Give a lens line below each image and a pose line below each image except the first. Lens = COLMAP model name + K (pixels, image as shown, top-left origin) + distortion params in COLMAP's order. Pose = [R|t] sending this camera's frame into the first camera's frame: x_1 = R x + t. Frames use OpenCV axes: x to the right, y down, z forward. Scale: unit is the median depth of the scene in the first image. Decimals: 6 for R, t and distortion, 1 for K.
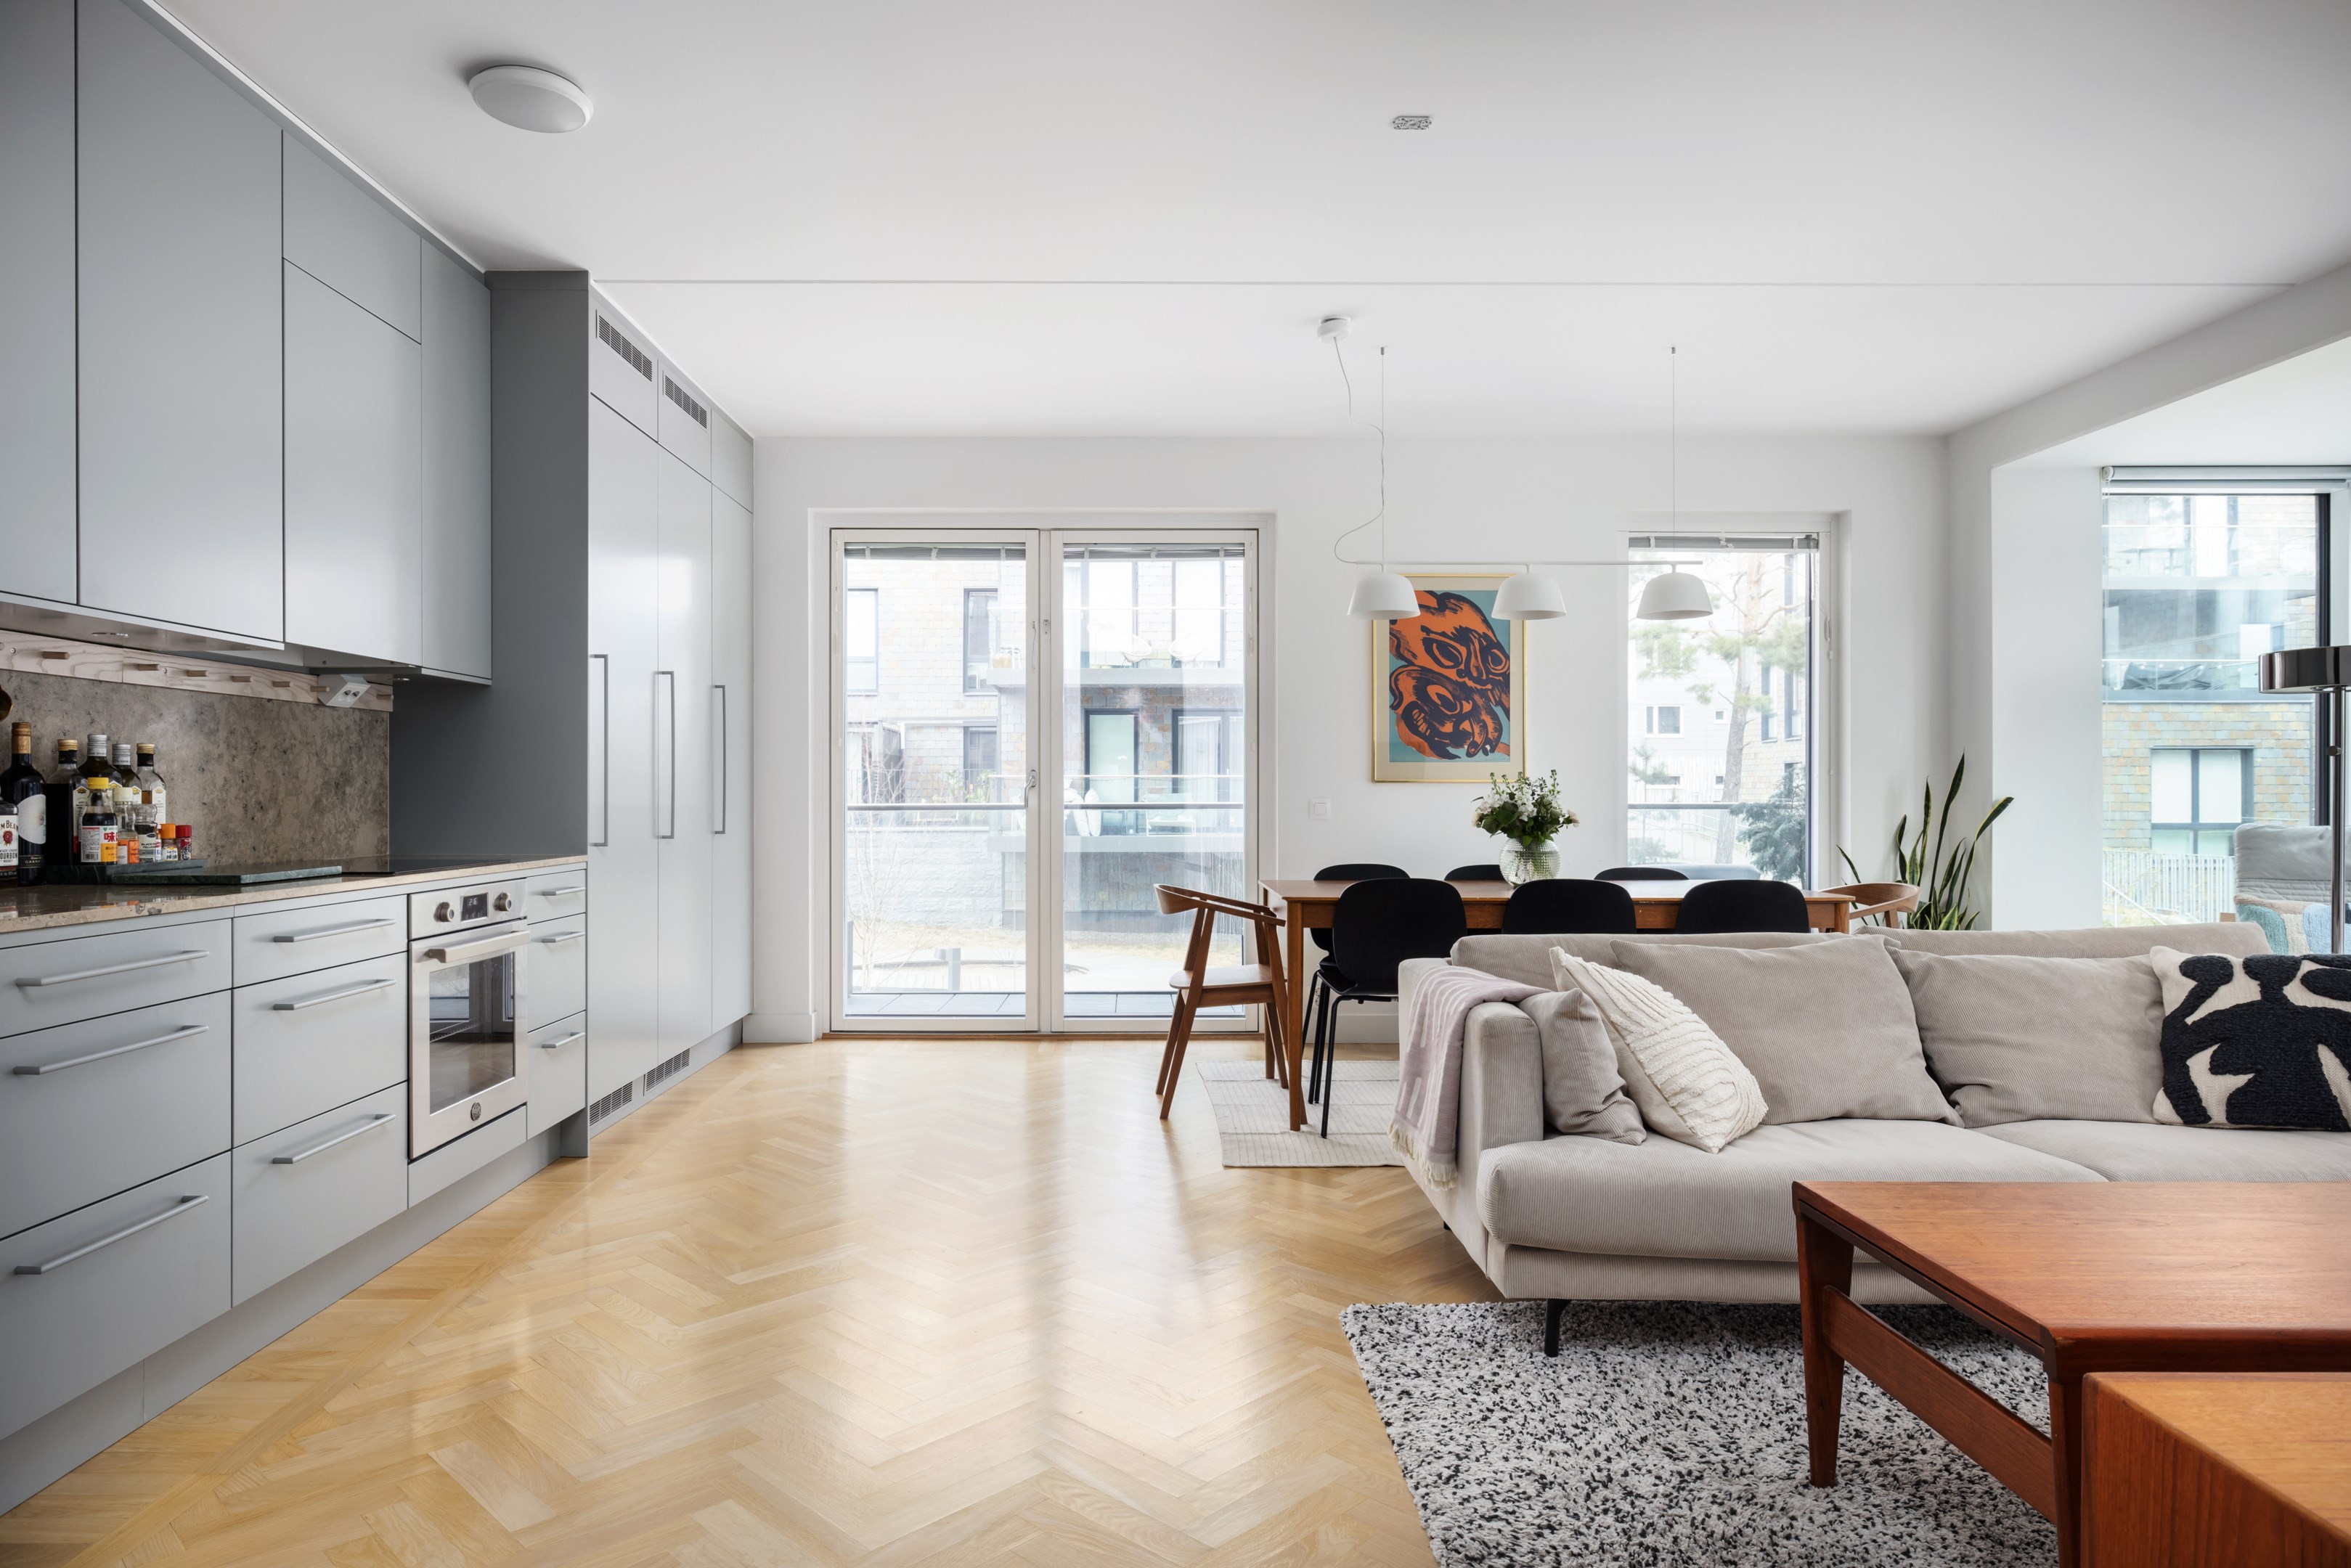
lens RADIAL K [[1382.1, 0, 1175.5], [0, 1382.1, 784.0], [0, 0, 1]] dist [-0.003042, -0.000149]
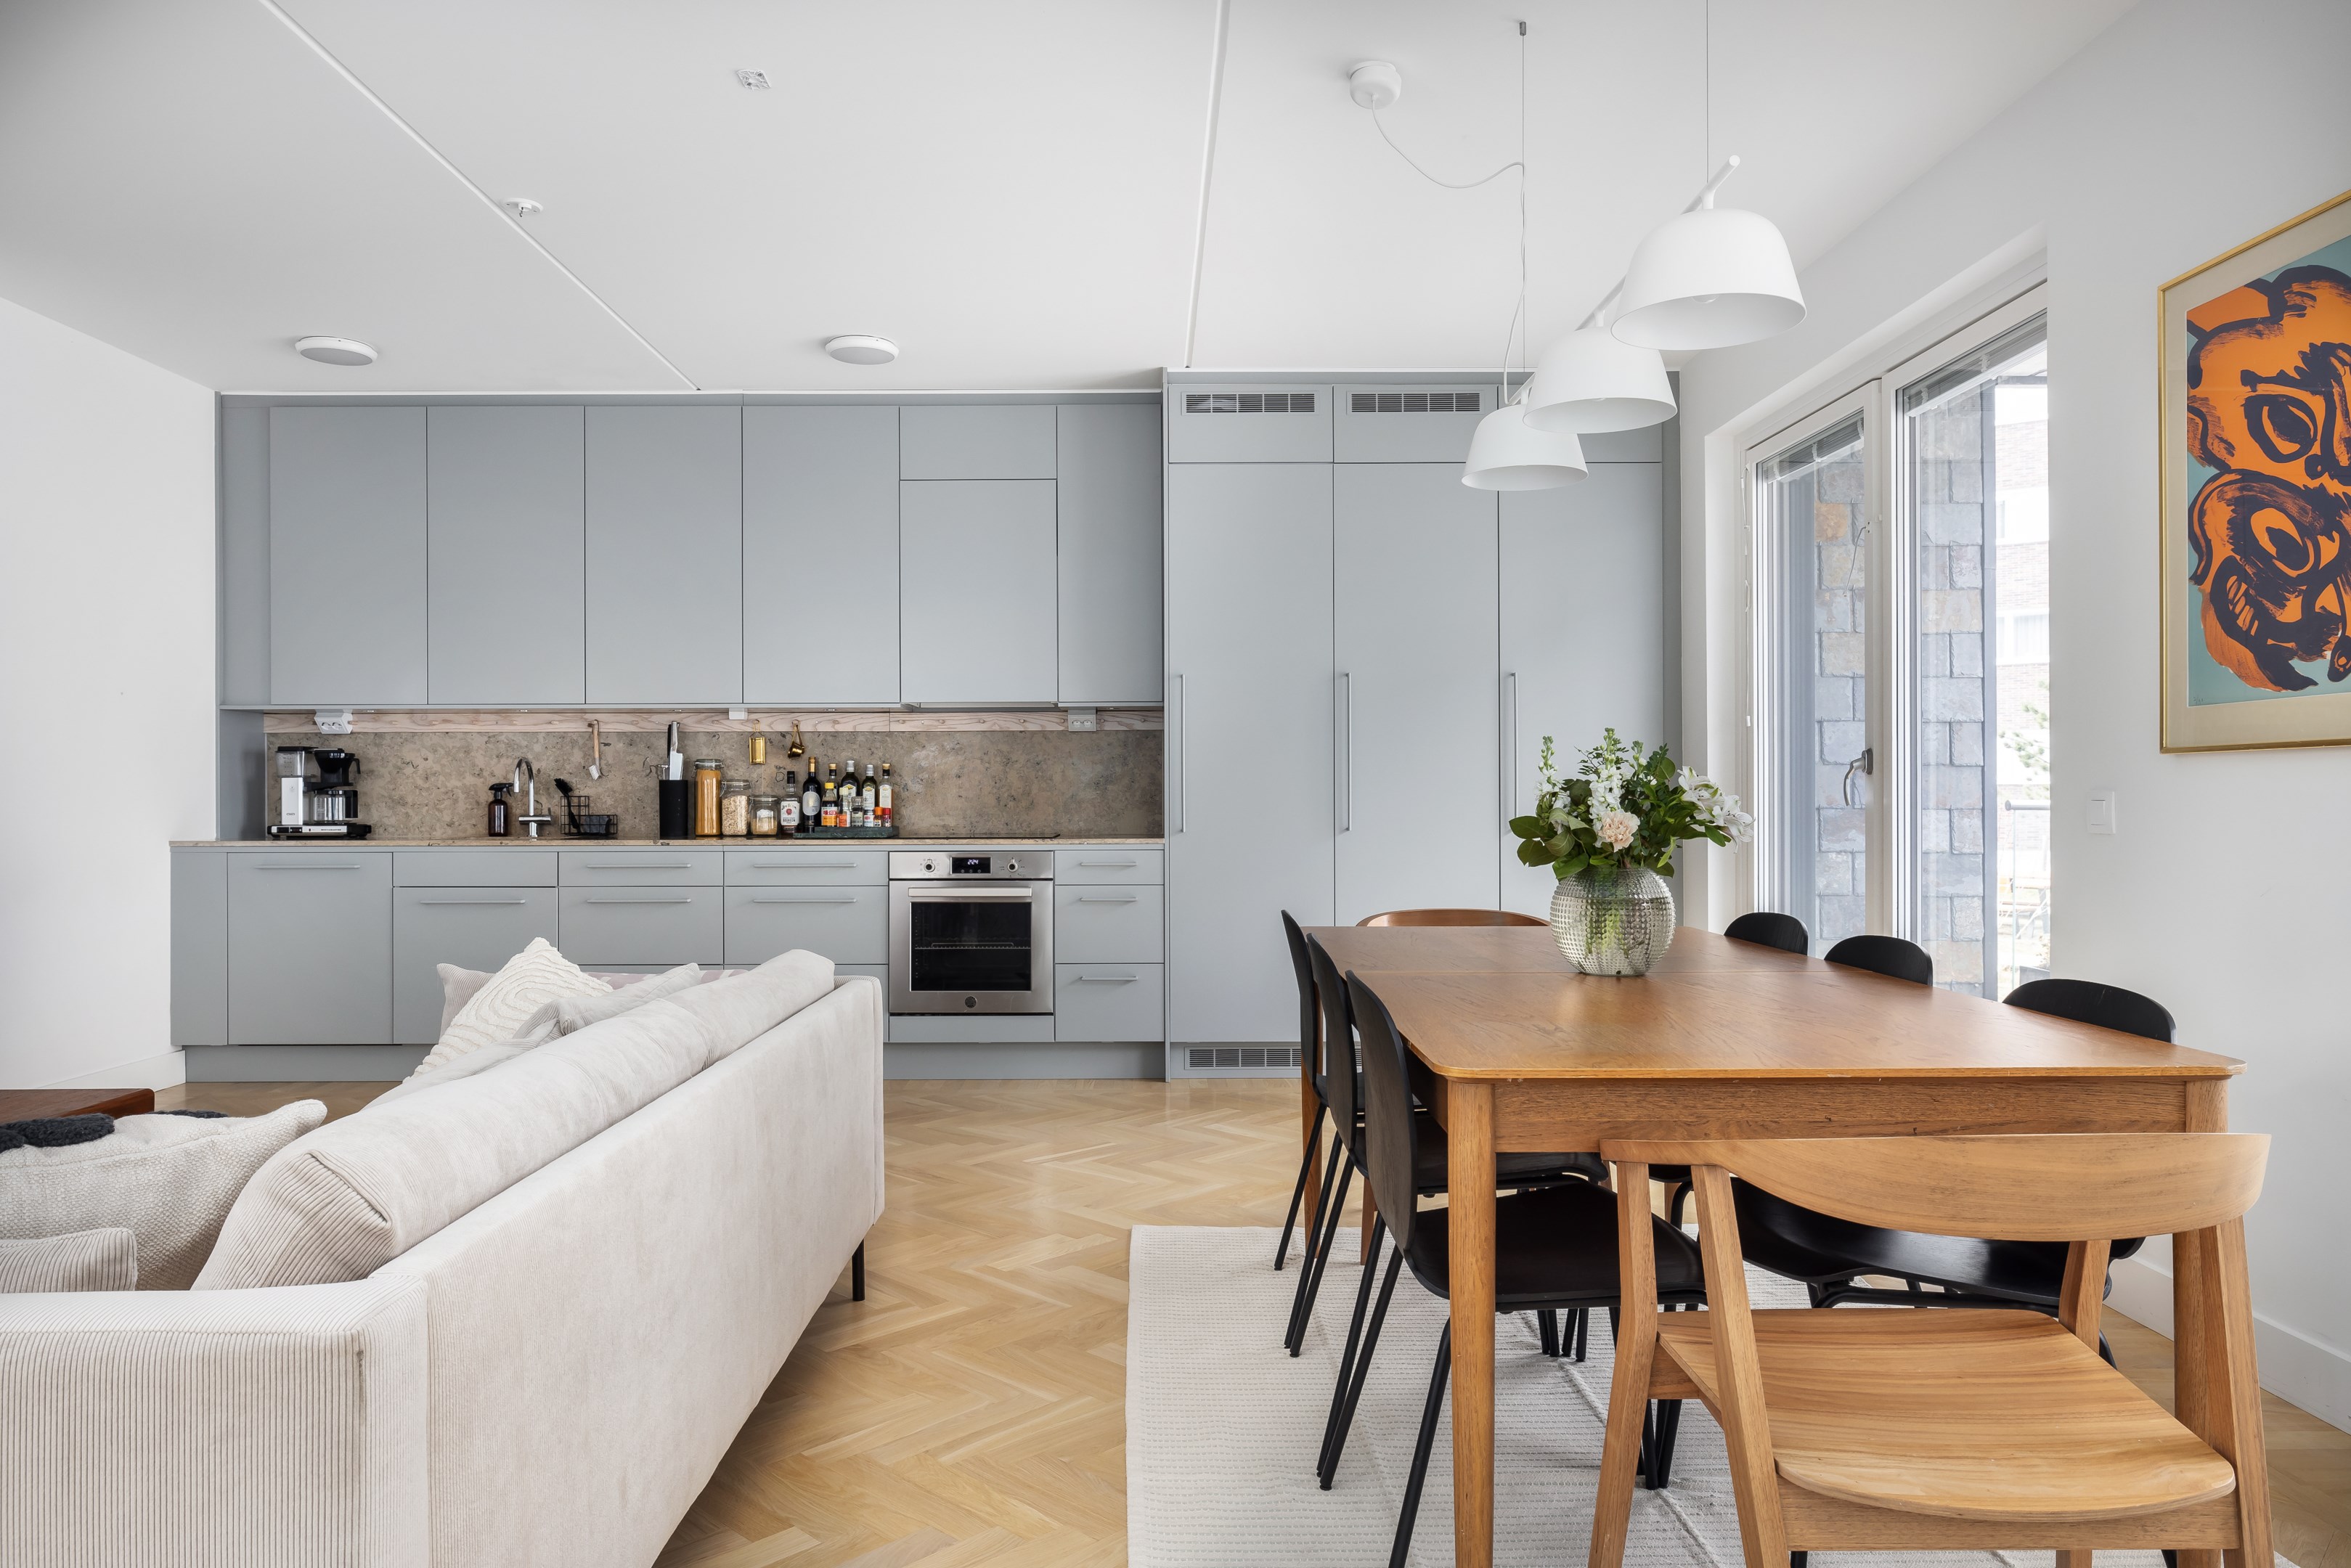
lens RADIAL K [[1594.7, 0, 1175.5], [0, 1594.7, 784.0], [0, 0, 1]] dist [0.003521, 0.001622]
pose [[-0.028026, -0.006549, -0.999586, 1.067996], [0.012182, 0.999902, -0.006893, 0.013184], [0.999533, -0.012370, -0.027944, 1.115873]]
